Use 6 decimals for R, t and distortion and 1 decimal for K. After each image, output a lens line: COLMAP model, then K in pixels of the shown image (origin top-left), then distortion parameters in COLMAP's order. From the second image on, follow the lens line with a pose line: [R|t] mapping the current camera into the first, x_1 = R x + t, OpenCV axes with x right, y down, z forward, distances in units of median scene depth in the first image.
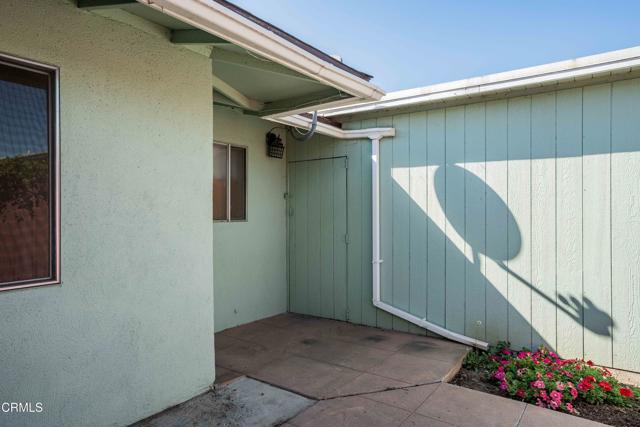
lens RADIAL K [[408.1, 0, 321.6], [0, 408.1, 210.5], [0, 0, 1]] dist [0.029399, 0.000454]
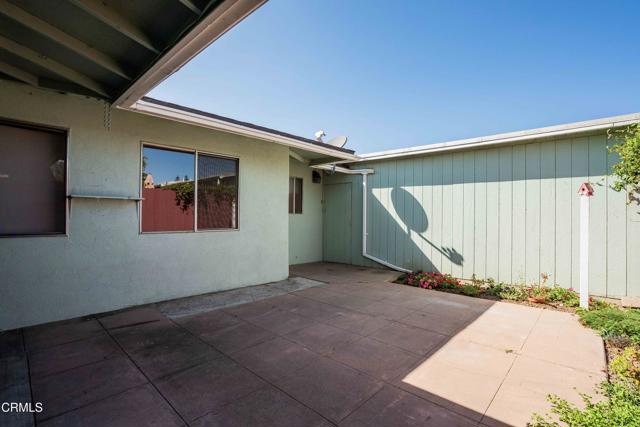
lens RADIAL K [[296.4, 0, 319.9], [0, 296.4, 215.0], [0, 0, 1]] dist [-0.005855, -0.000242]
pose [[0.991804, 0.016198, -0.126739, 0.105935], [-0.016730, 0.999855, -0.003132, 0.040190], [0.126670, 0.005227, 0.991931, -0.538903]]
